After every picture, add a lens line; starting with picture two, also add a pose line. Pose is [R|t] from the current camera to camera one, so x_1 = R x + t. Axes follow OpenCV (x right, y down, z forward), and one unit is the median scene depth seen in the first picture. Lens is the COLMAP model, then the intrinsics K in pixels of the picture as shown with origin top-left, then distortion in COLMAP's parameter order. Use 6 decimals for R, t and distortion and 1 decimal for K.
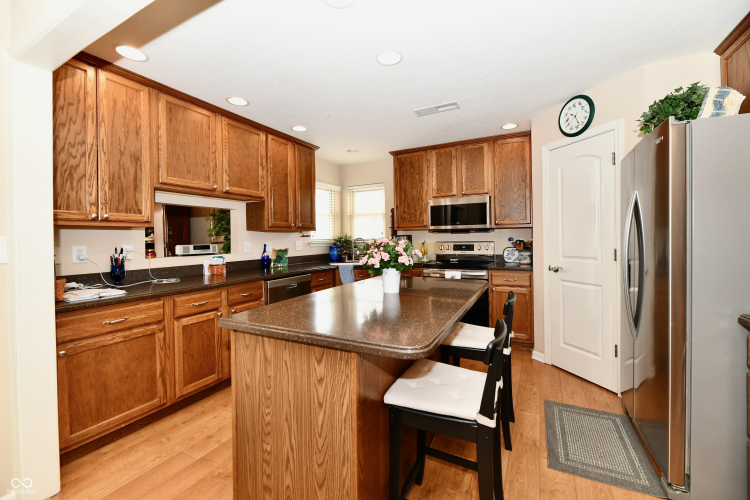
lens RADIAL K [[310.2, 0, 379.4], [0, 310.2, 240.2], [0, 0, 1]] dist [-0.002386, -0.001057]
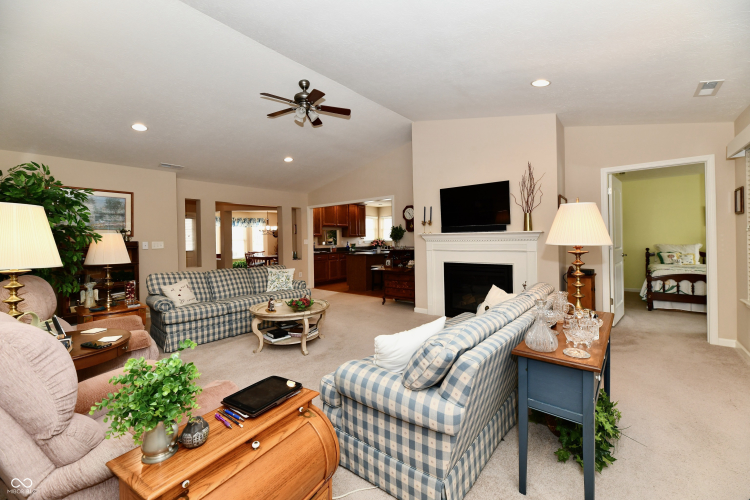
lens RADIAL K [[310.2, 0, 379.4], [0, 310.2, 240.2], [0, 0, 1]] dist [-0.002386, -0.001057]
pose [[0.978369, 0.000108, -0.206867, 0.461223], [-0.000705, 0.999996, -0.002813, 0.006041], [0.206865, 0.002898, 0.978365, -1.575700]]
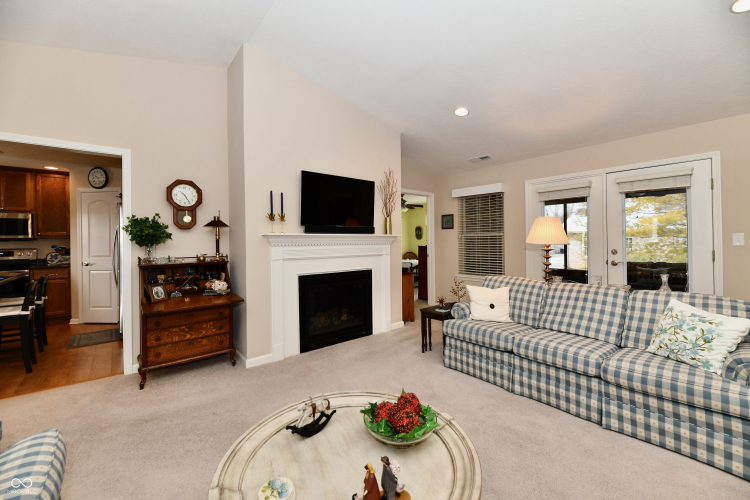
lens RADIAL K [[310.2, 0, 379.4], [0, 310.2, 240.2], [0, 0, 1]] dist [-0.002386, -0.001057]
pose [[0.383714, 0.012888, 0.923362, -0.277139], [0.012085, 0.999747, -0.018977, 0.011370], [-0.923373, 0.018440, 0.383461, -0.831751]]
